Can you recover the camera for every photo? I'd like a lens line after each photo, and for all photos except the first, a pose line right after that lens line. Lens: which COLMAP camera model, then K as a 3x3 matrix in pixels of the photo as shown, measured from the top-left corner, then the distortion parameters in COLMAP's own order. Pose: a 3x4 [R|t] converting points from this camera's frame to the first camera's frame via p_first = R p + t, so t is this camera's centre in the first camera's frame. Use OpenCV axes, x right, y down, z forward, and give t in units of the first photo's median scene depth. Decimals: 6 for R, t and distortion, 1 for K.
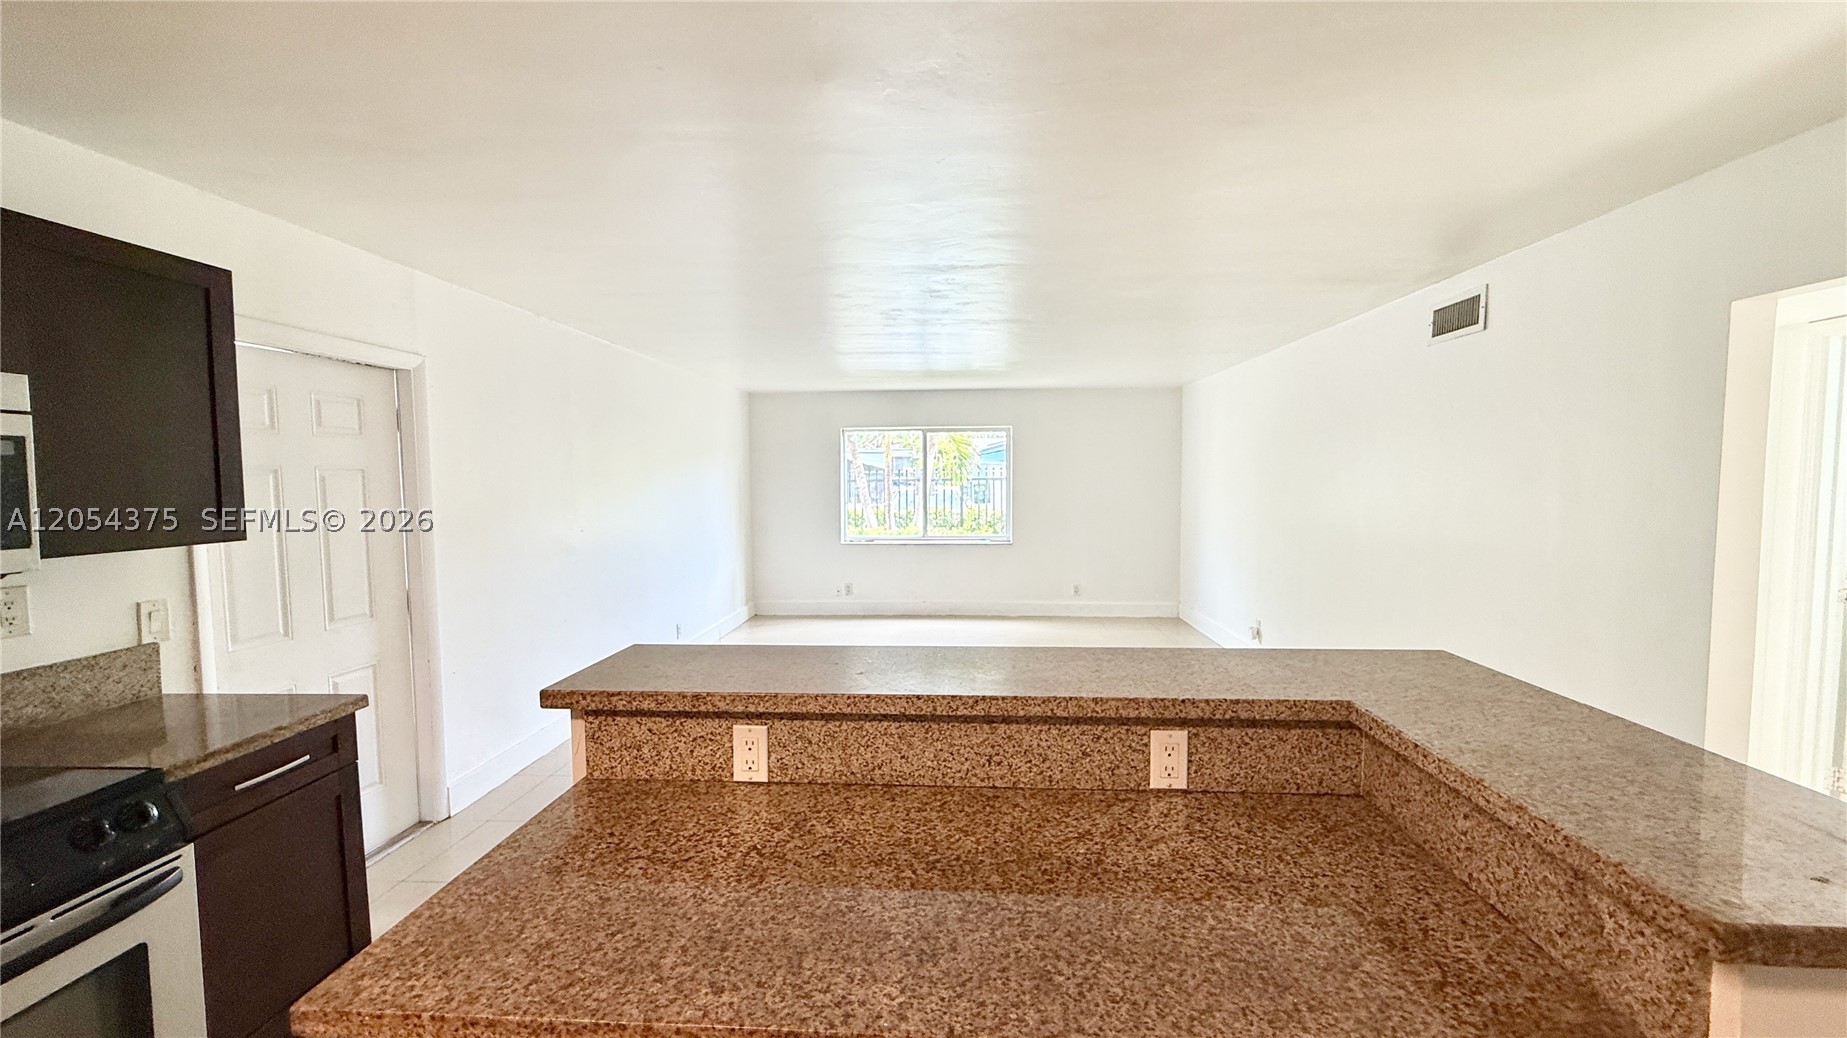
lens RADIAL K [[736.1, 0, 920.5], [0, 736.1, 520.8], [0, 0, 1]] dist [0.000044, -0.000177]
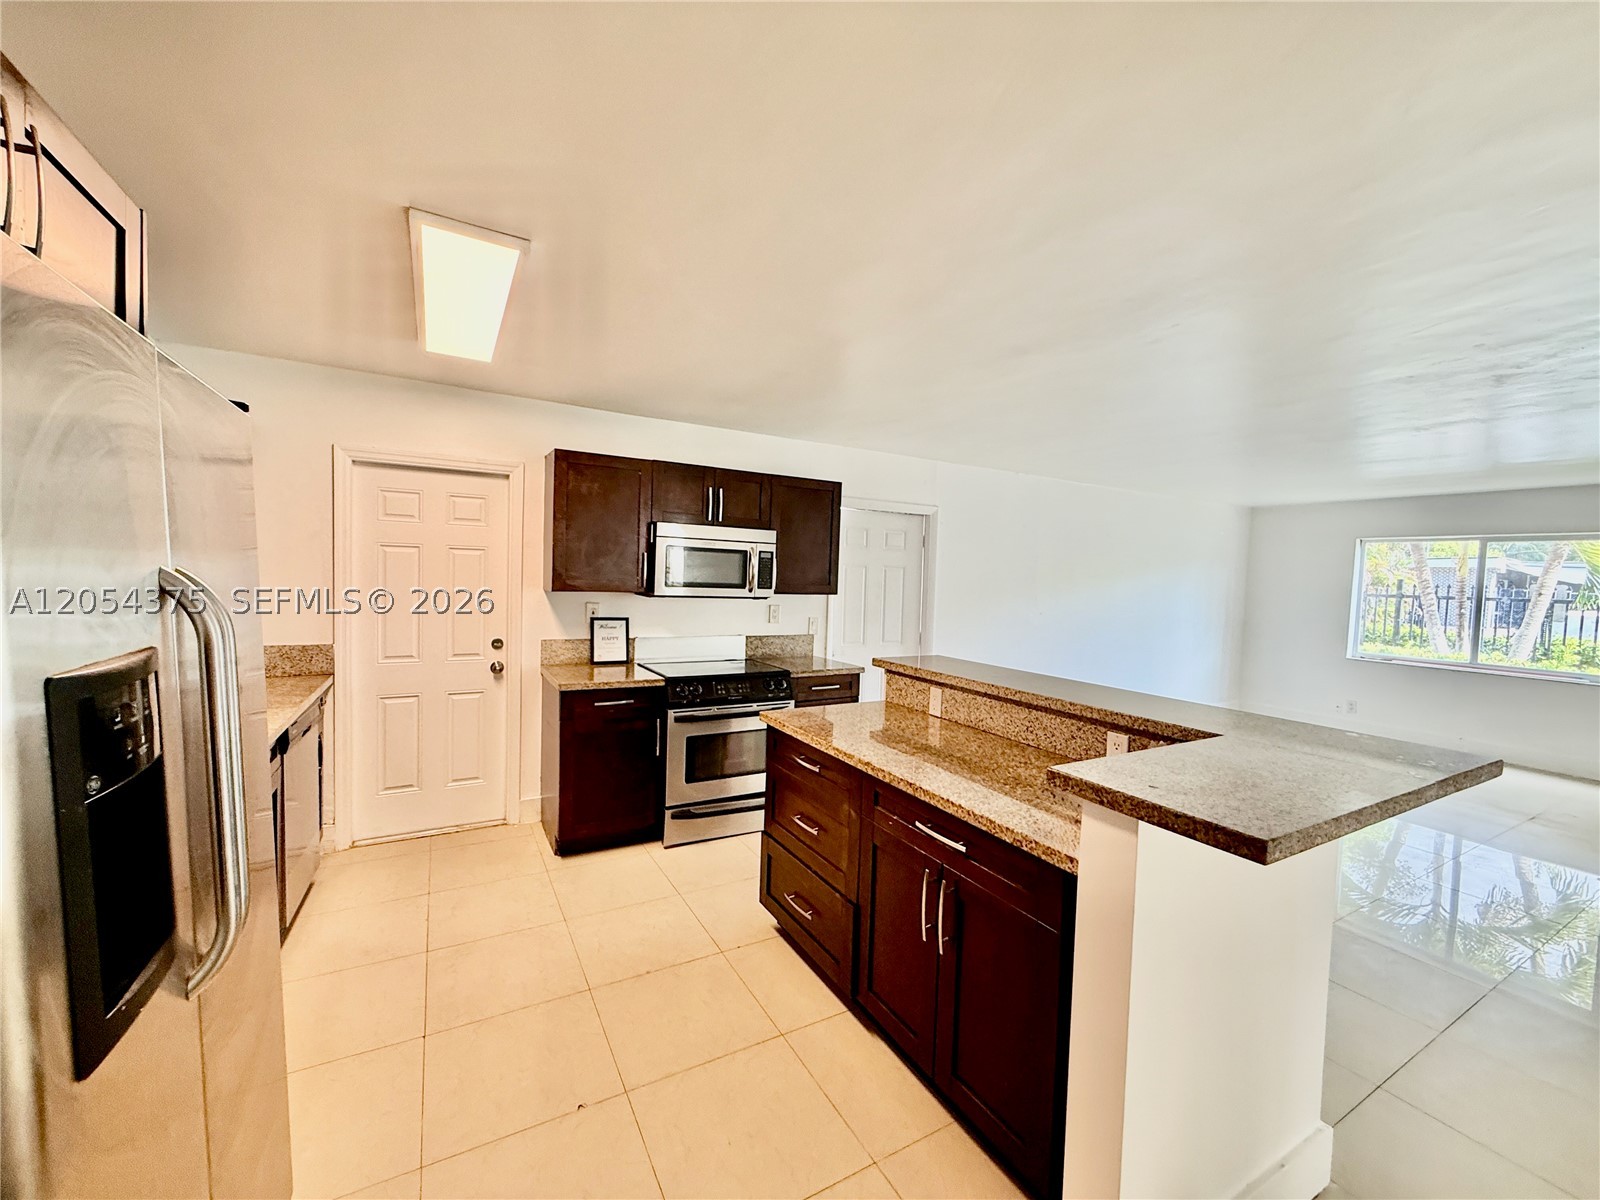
lens RADIAL K [[637.6, 0, 797.9], [0, 637.6, 599.9], [0, 0, 1]] dist [0.001249, -0.001255]
pose [[0.549295, 0.060510, -0.833435, 1.031752], [-0.088267, 0.995997, 0.014139, 0.036550], [0.830953, 0.065799, 0.552437, -0.339025]]
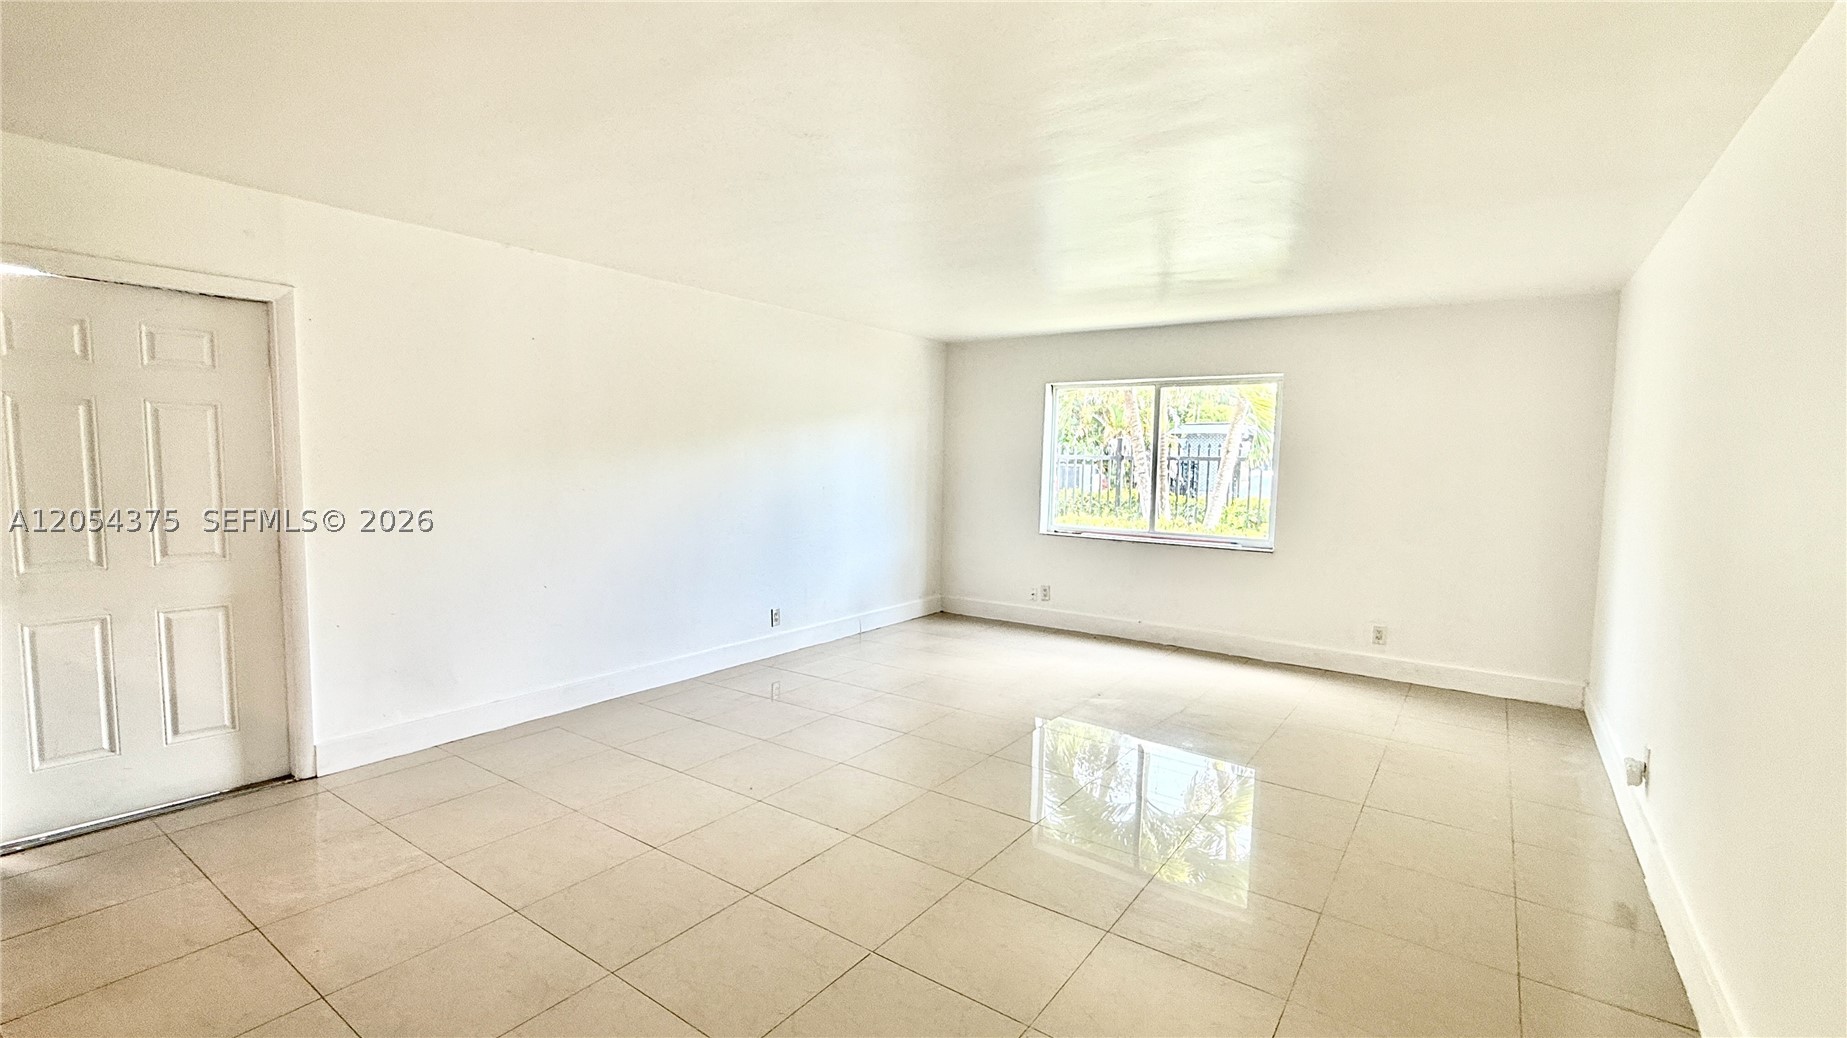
lens RADIAL K [[808.5, 0, 924.4], [0, 808.5, 528.2], [0, 0, 1]] dist [0.004303, 0.000890]
pose [[0.852762, 0.069091, -0.517710, 1.246645], [-0.056970, 0.997602, 0.039296, -0.005366], [0.519183, -0.004016, 0.854653, 1.158134]]
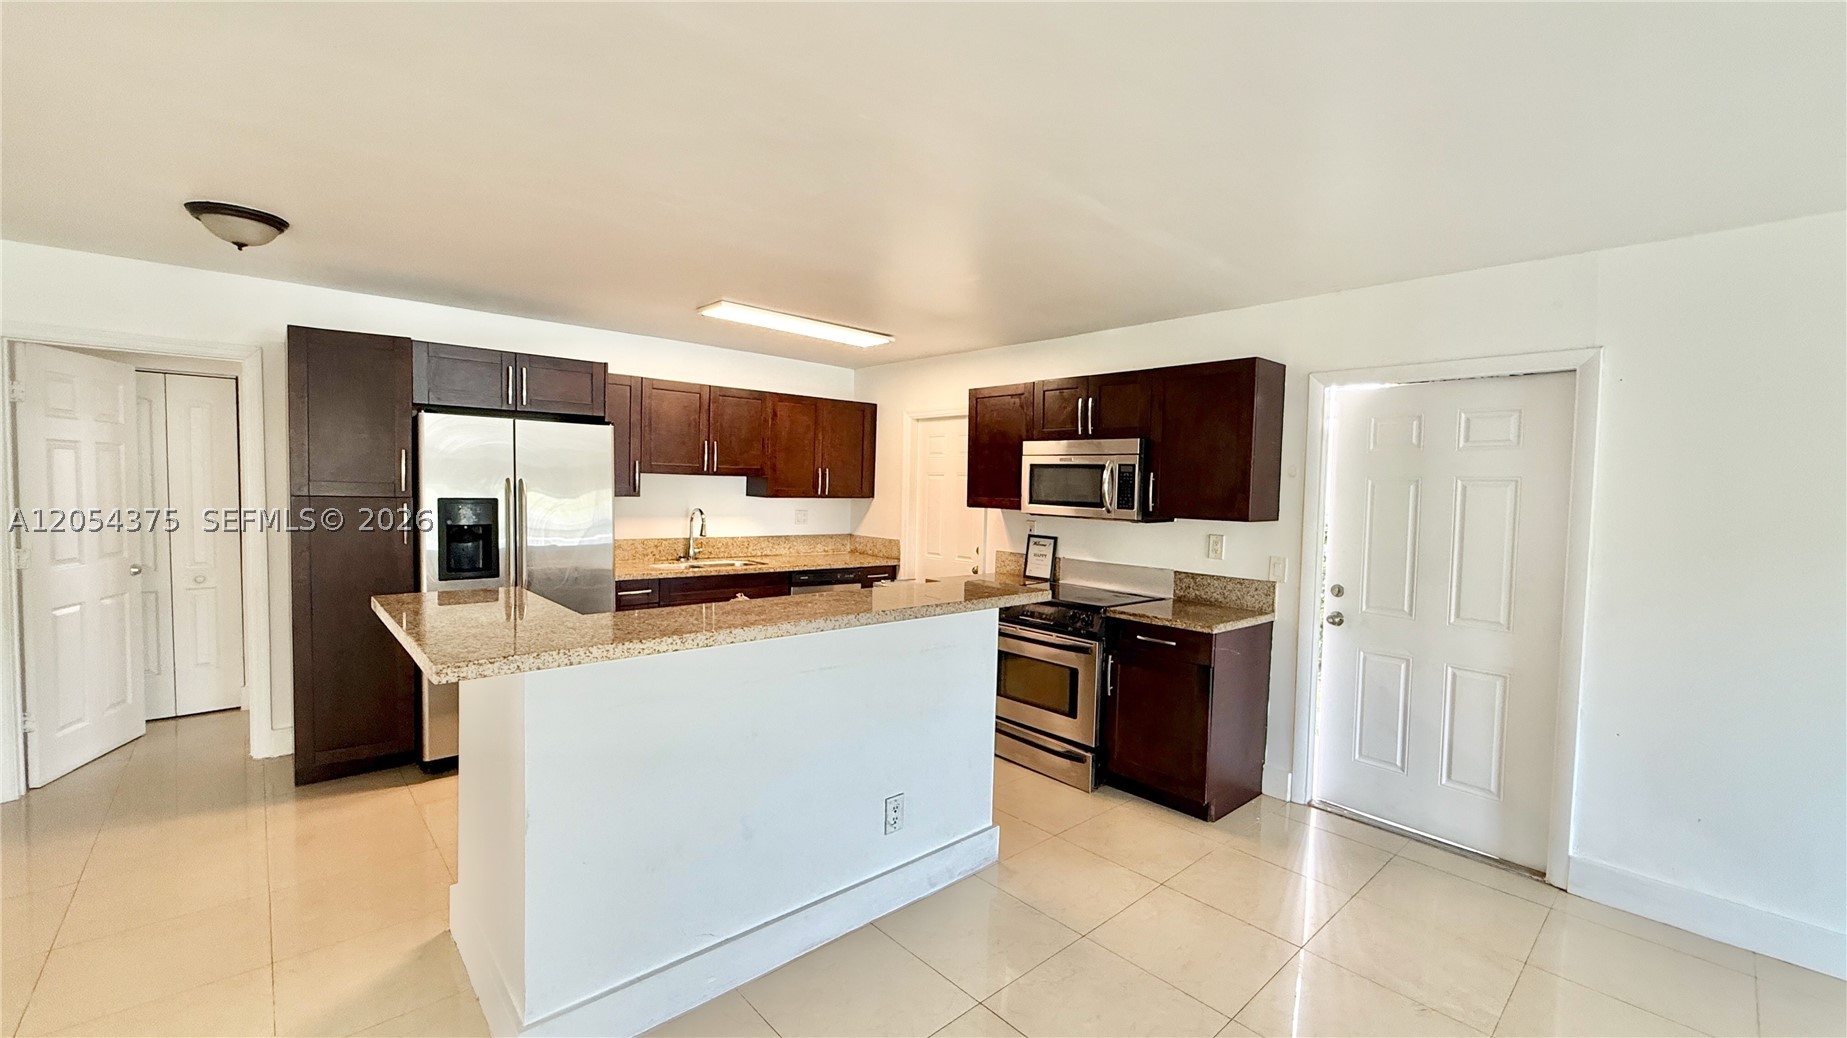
lens RADIAL K [[736.1, 0, 920.4], [0, 736.1, 517.3], [0, 0, 1]] dist [0.000044, -0.000177]
pose [[-0.692385, 0.021831, -0.721198, 1.070314], [-0.063771, 0.993779, 0.091305, -0.120457], [0.718704, 0.109210, -0.686686, 2.266669]]
